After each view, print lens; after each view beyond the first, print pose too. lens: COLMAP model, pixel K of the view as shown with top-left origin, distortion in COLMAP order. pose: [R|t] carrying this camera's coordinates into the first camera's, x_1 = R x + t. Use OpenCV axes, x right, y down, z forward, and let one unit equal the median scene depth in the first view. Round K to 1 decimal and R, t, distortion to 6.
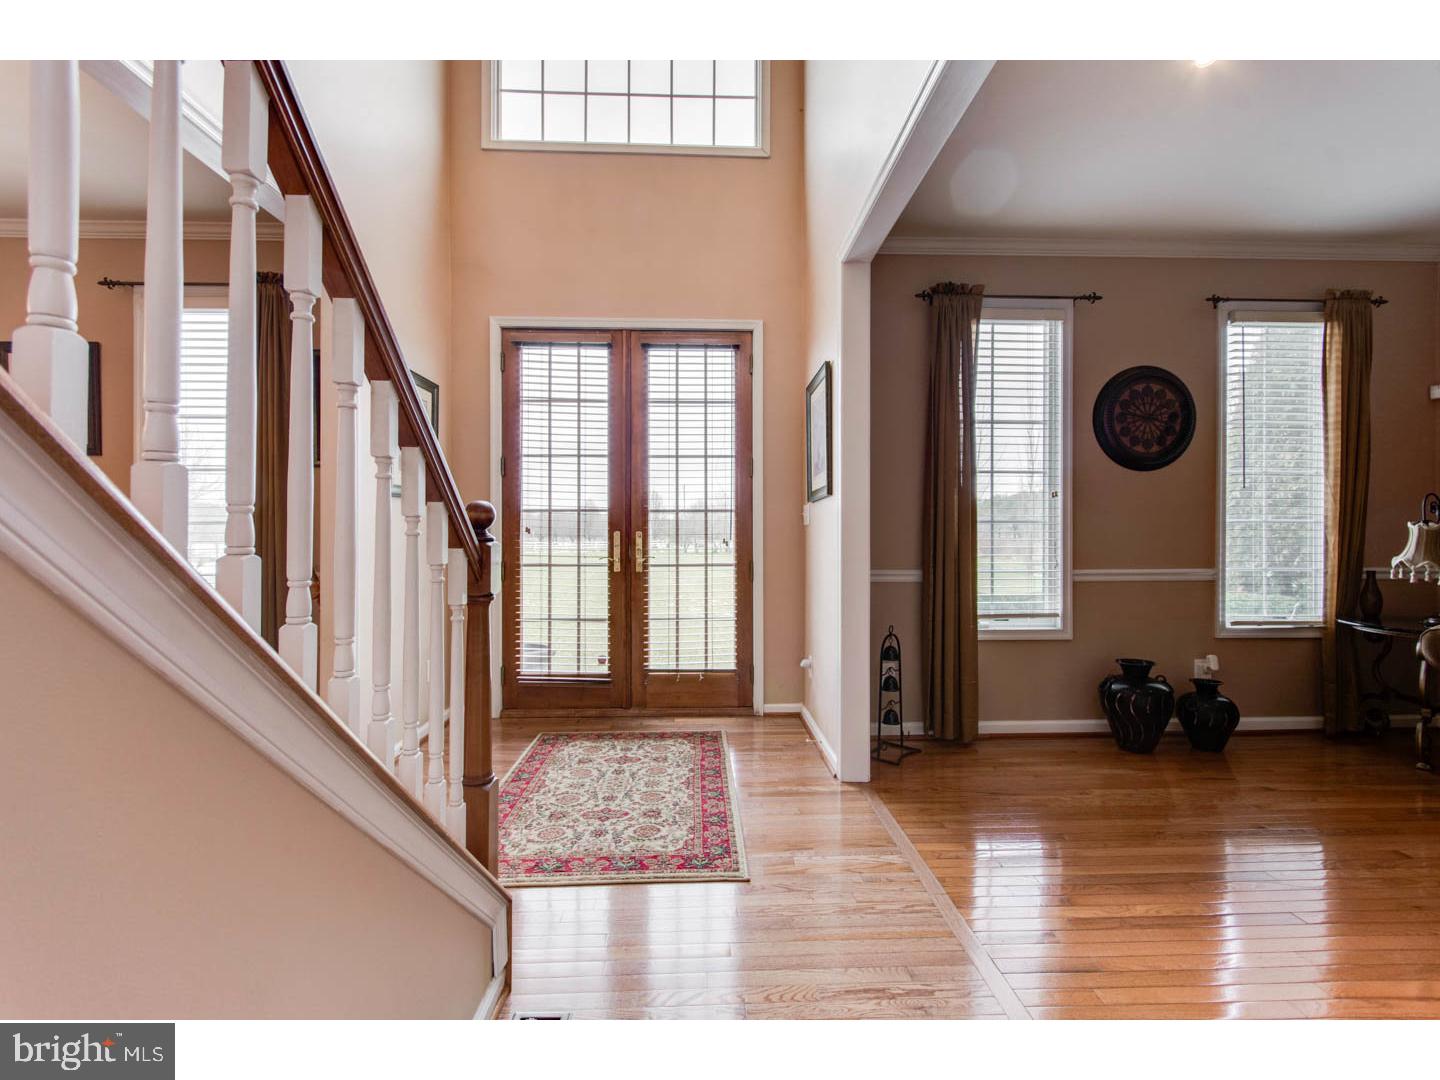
lens RADIAL K [[635.8, 0, 721.2], [0, 635.8, 530.4], [0, 0, 1]] dist [0.001581, -0.000116]
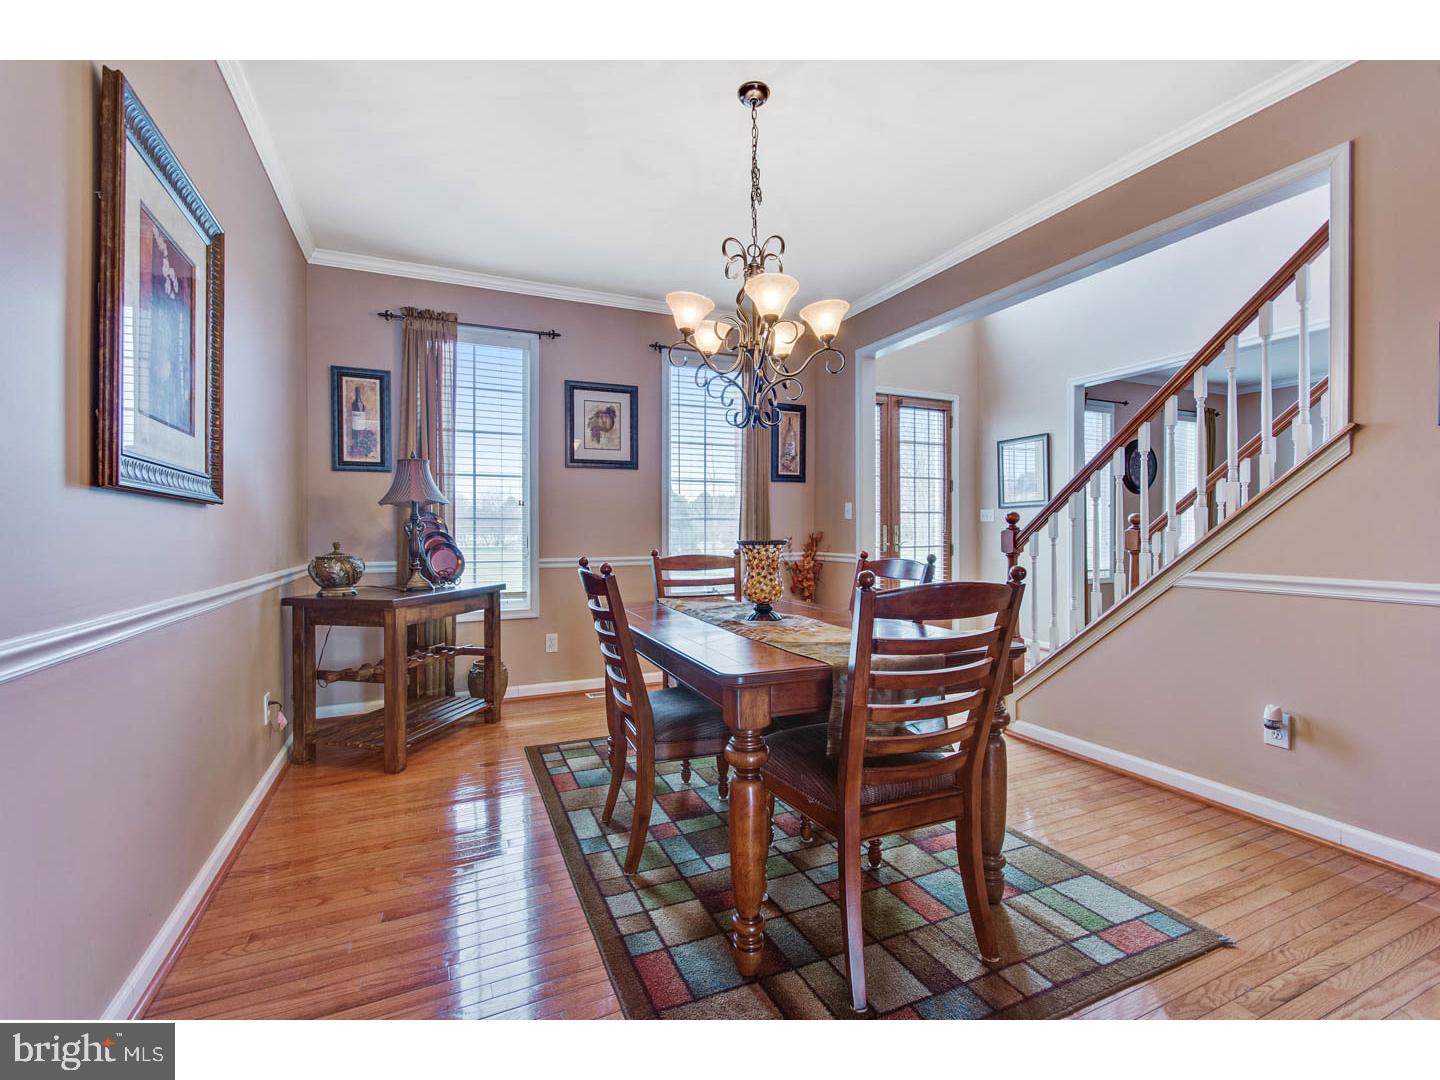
lens RADIAL K [[635.8, 0, 717.1], [0, 635.8, 539.7], [0, 0, 1]] dist [0.001581, -0.000116]
pose [[0.925647, -0.004082, 0.378366, -1.108434], [0.008506, 0.999914, -0.010021, 0.046124], [-0.378292, 0.012495, 0.925602, -0.255990]]
